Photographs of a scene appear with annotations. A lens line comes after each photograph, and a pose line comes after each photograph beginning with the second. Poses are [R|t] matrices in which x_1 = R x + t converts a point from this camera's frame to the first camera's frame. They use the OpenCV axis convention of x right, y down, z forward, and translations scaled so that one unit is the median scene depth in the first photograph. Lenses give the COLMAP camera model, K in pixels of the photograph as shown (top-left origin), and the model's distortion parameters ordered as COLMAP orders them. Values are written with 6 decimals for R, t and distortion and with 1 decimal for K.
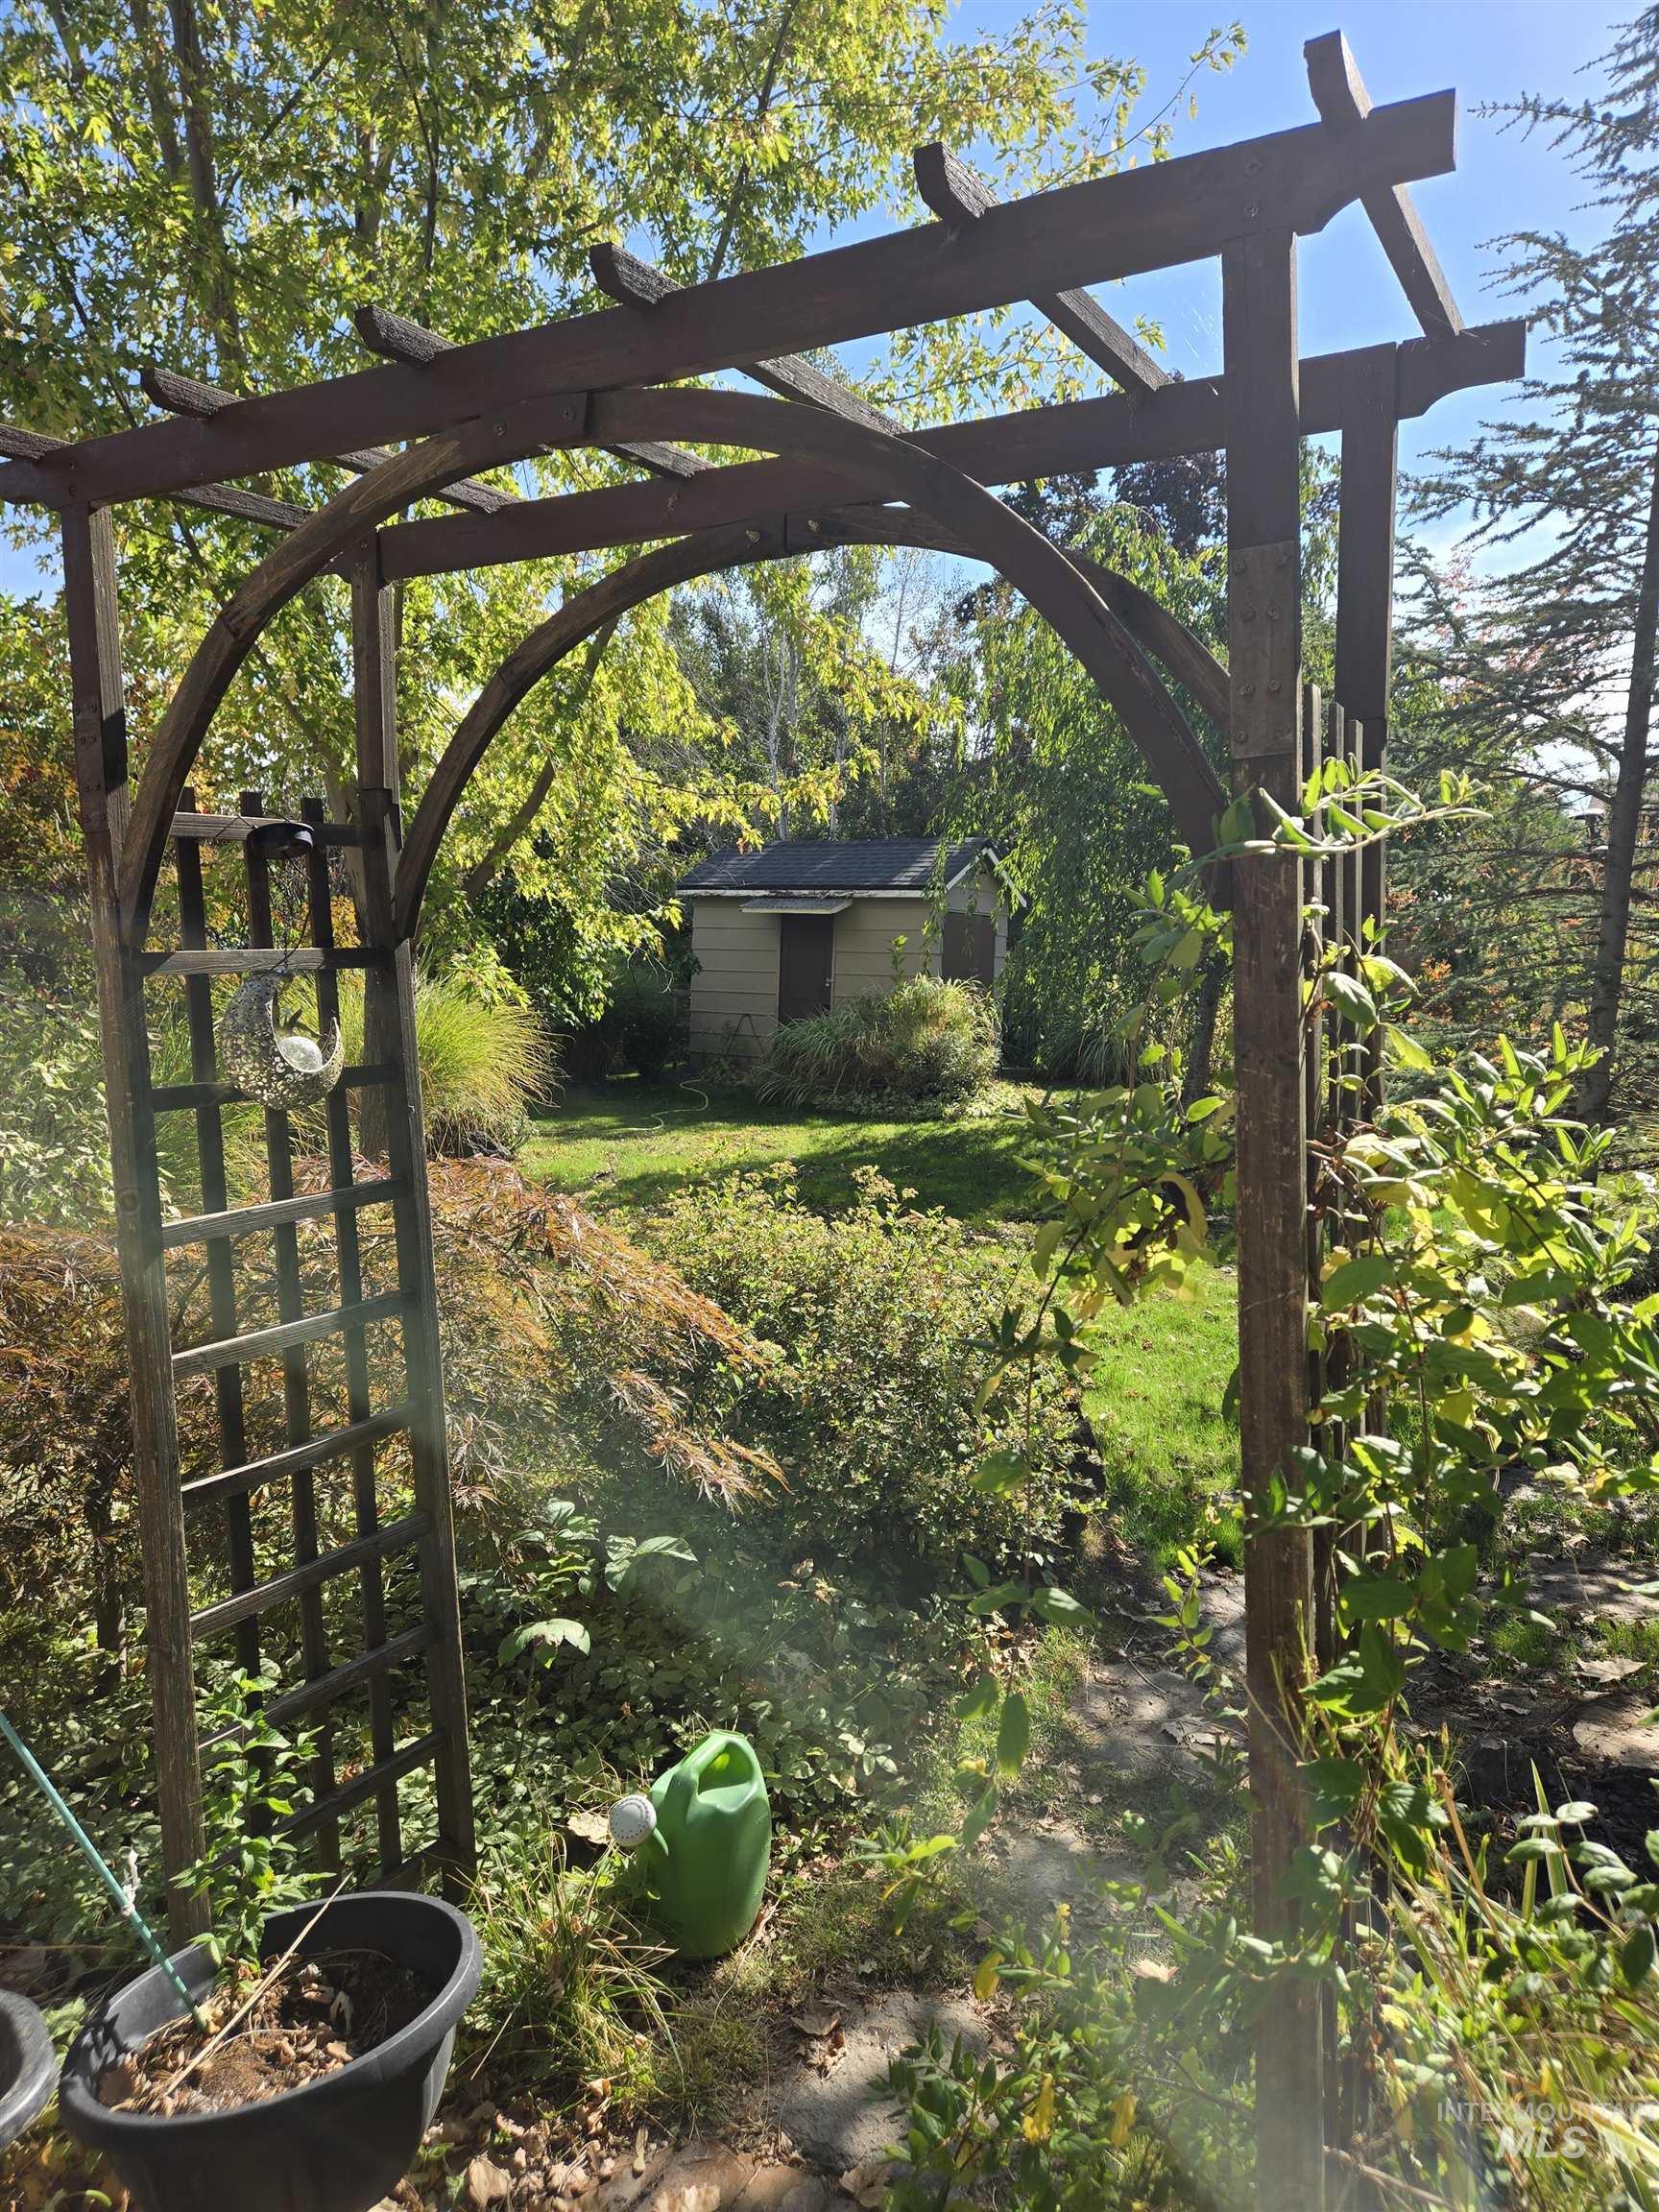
lens RADIAL K [[1479.5, 0, 822.0], [0, 1479.5, 1099.2], [0, 0, 1]] dist [0.070891, -0.060500]
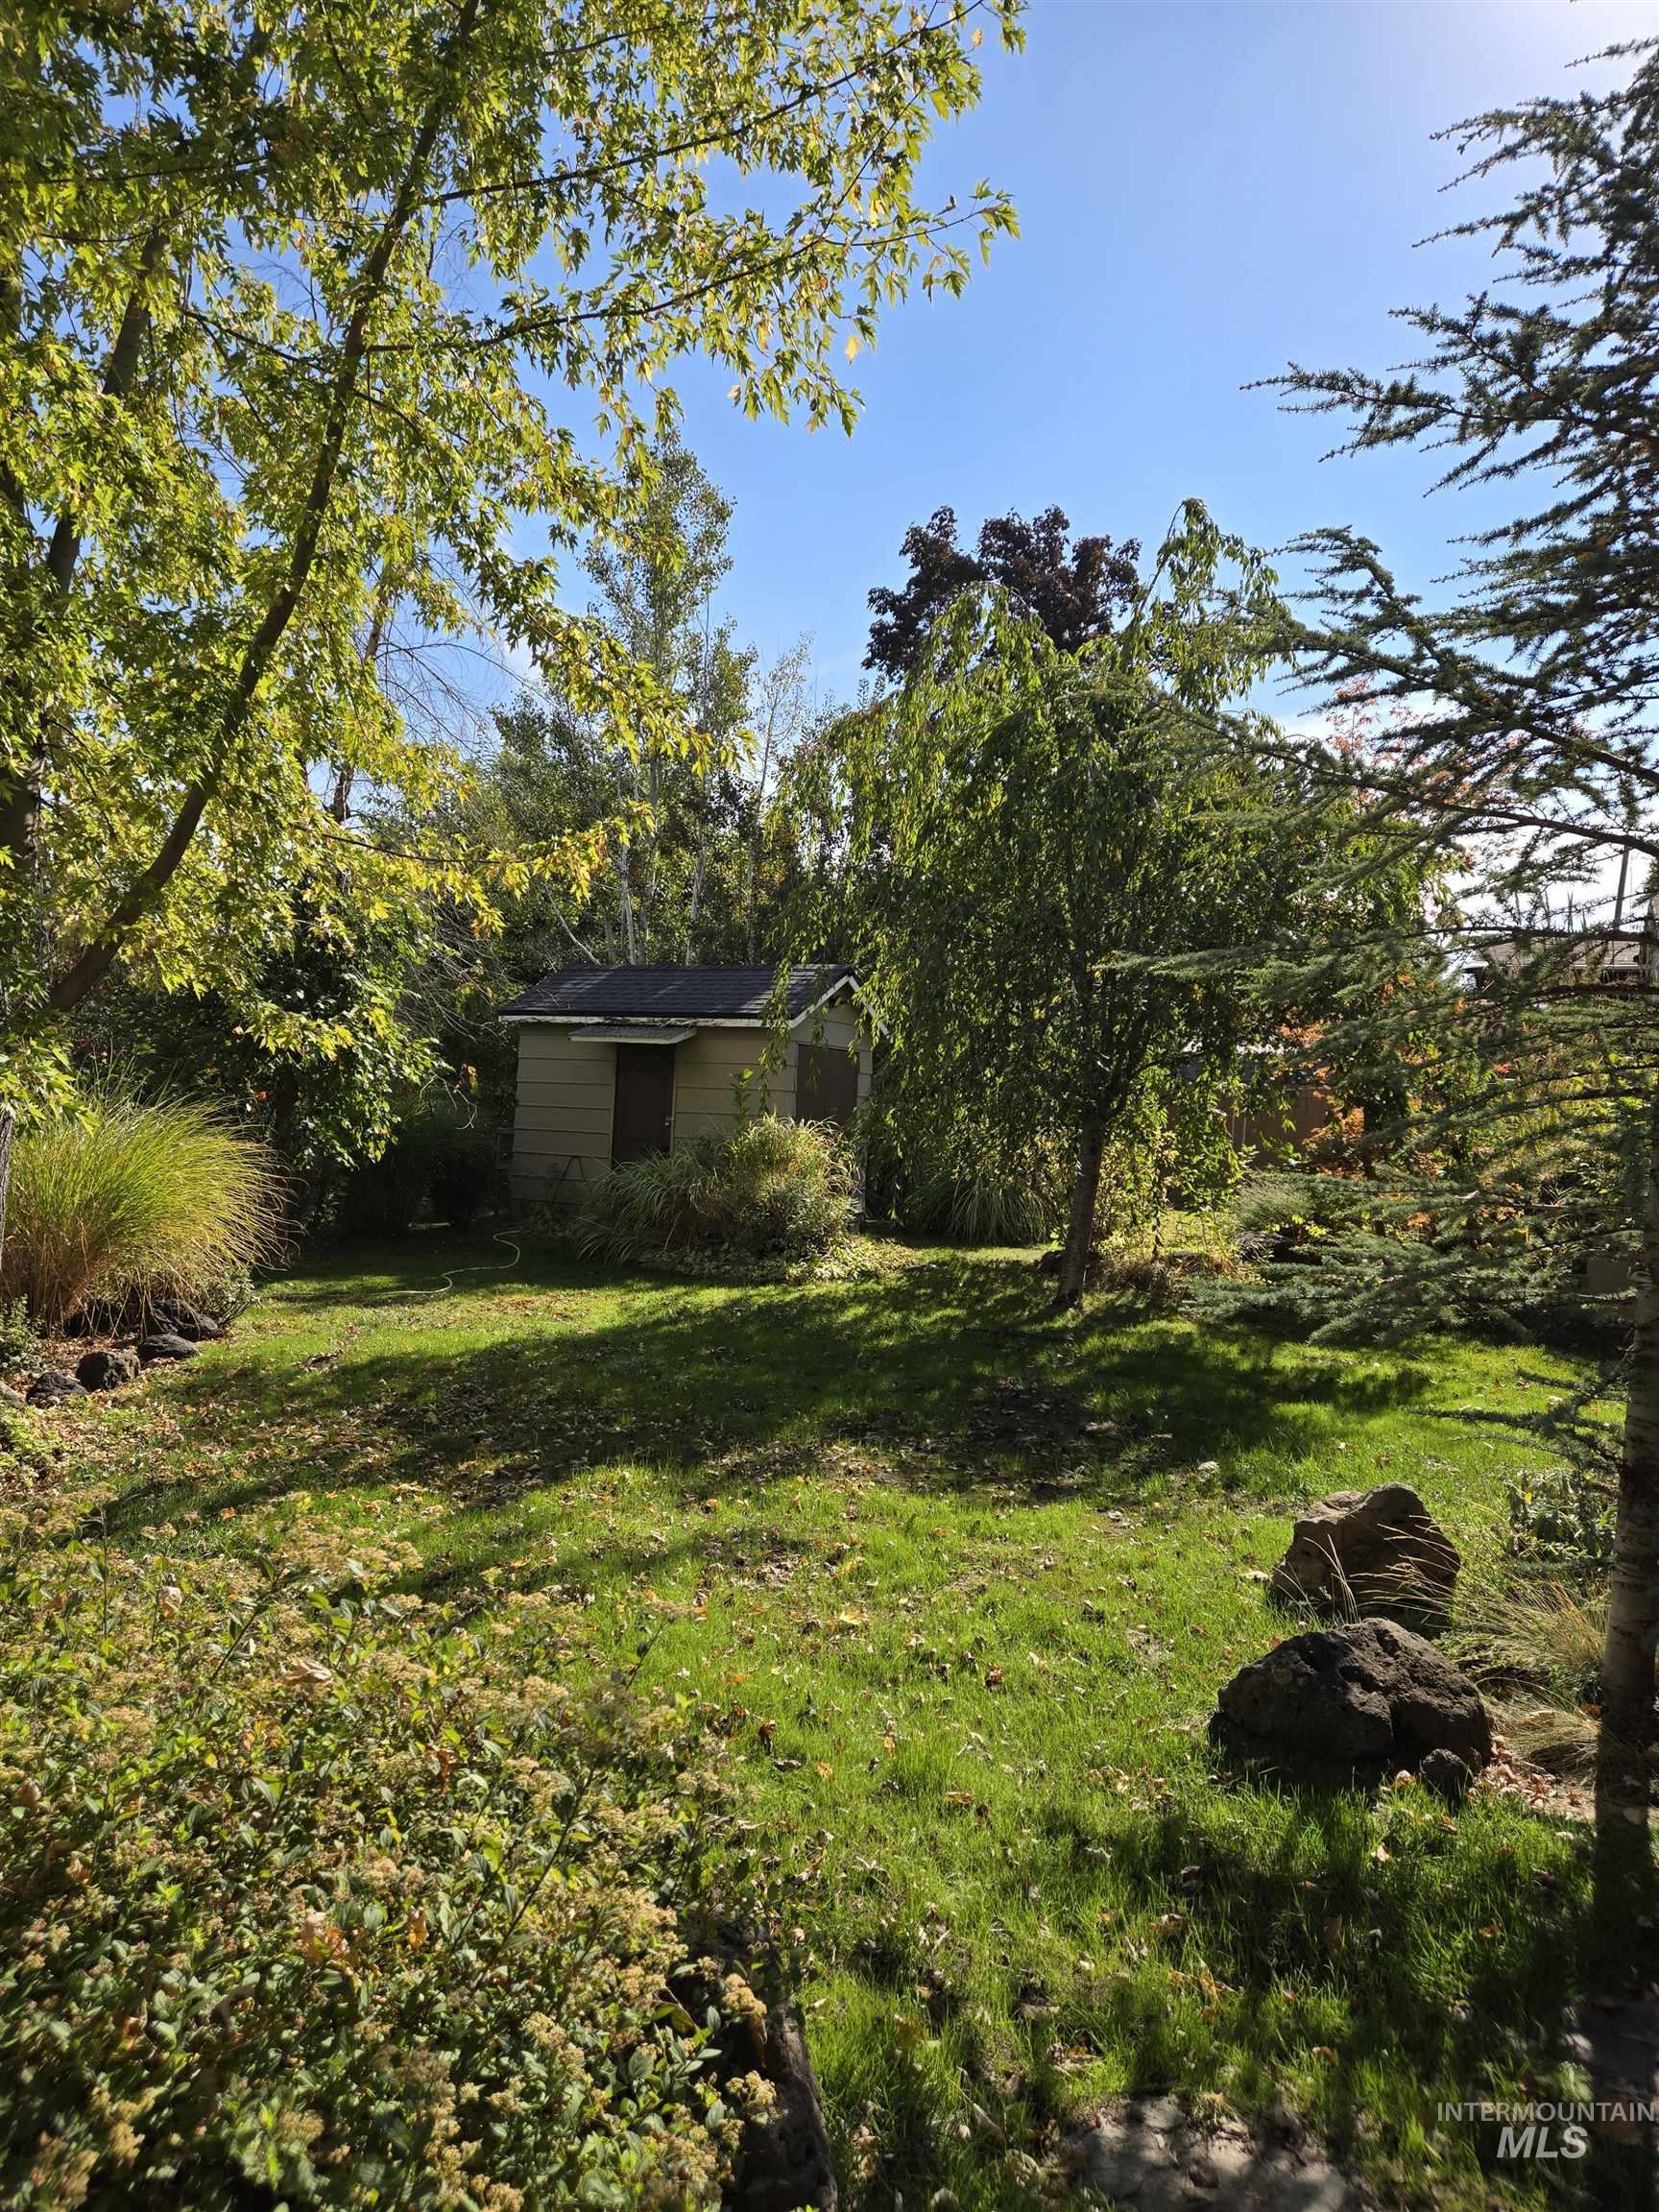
lens RADIAL K [[1479.5, 0, 790.0], [0, 1479.5, 1104.5], [0, 0, 1]] dist [0.070891, -0.060500]
pose [[0.998596, 0.017093, 0.050133, 0.043385], [-0.012283, 0.995429, -0.094716, -0.008272], [-0.051523, 0.093967, 0.994241, 0.156739]]
